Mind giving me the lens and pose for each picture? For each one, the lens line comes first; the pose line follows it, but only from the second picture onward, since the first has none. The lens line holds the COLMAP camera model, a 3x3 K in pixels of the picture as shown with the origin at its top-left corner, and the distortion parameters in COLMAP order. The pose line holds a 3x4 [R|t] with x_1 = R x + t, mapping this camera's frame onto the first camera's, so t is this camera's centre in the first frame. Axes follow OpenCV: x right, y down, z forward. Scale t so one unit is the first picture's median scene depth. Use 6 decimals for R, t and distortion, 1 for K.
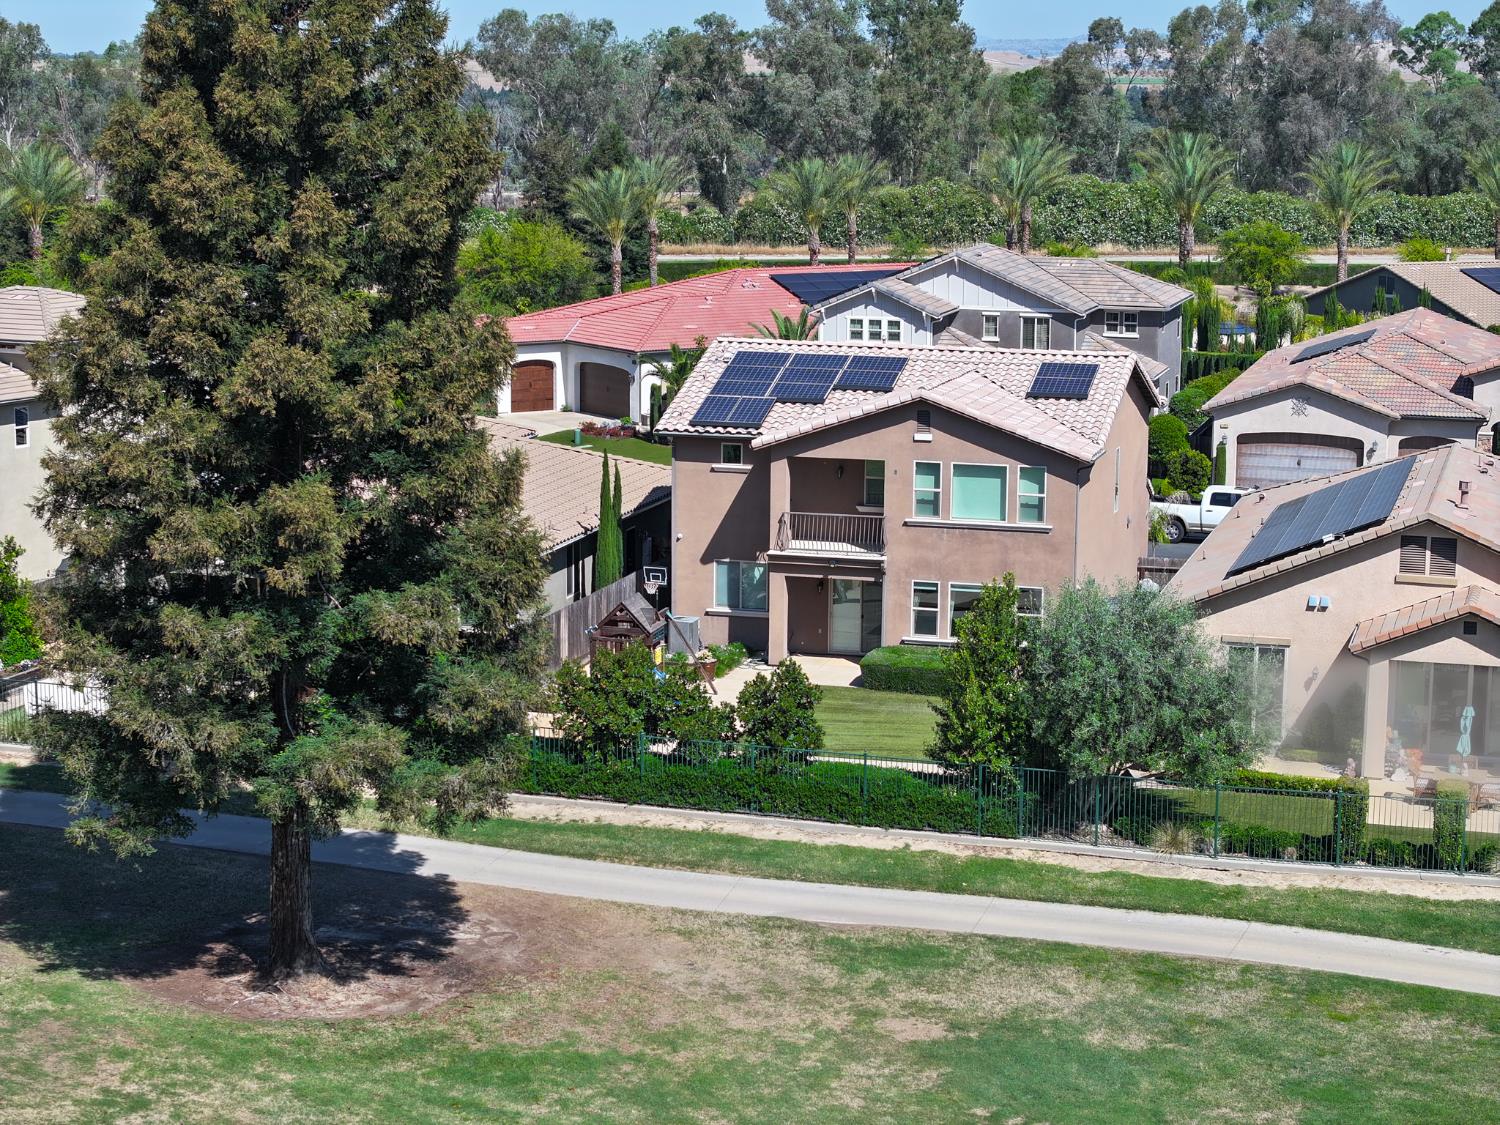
lens RADIAL K [[3023.8, 0, 749.6], [0, 3023.8, 563.3], [0, 0, 1]] dist [-0.110763, 0.335232]
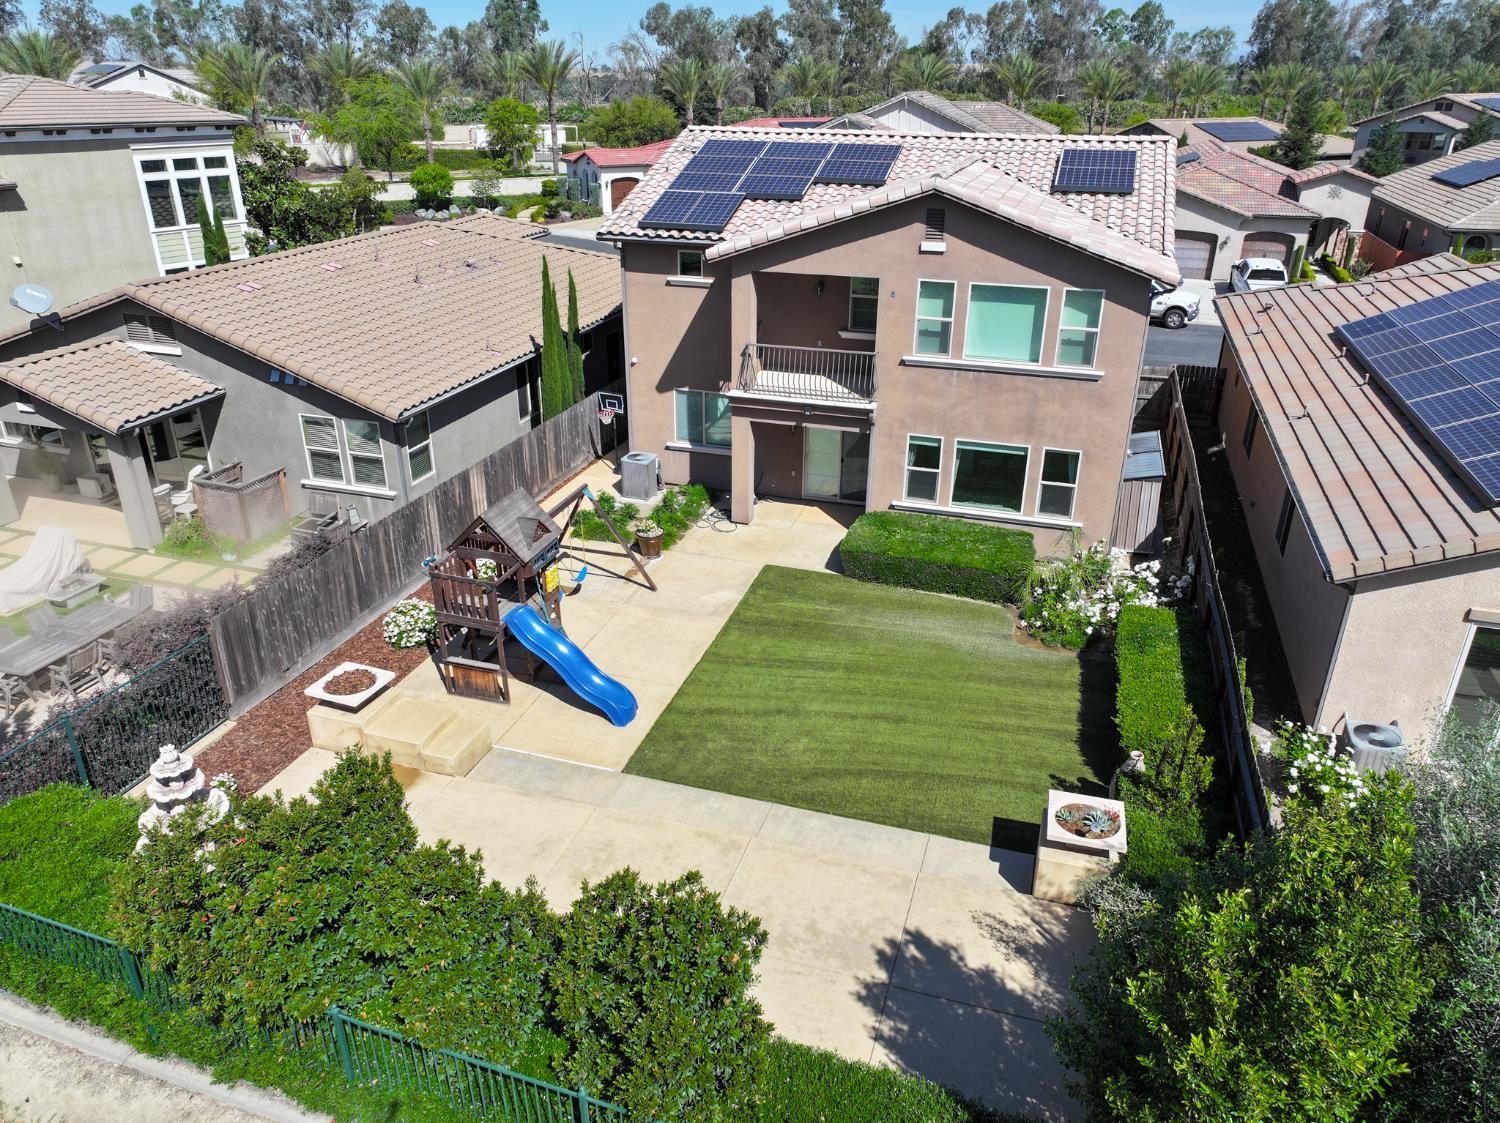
lens RADIAL K [[1056.1, 0, 751.8], [0, 1056.1, 553.4], [0, 0, 1]] dist [0.004951, 0.005040]
pose [[0.999490, 0.011737, -0.029686, 0.020613], [-0.003666, 0.966002, 0.258509, -0.034337], [0.031710, -0.258269, 0.965553, 0.696998]]
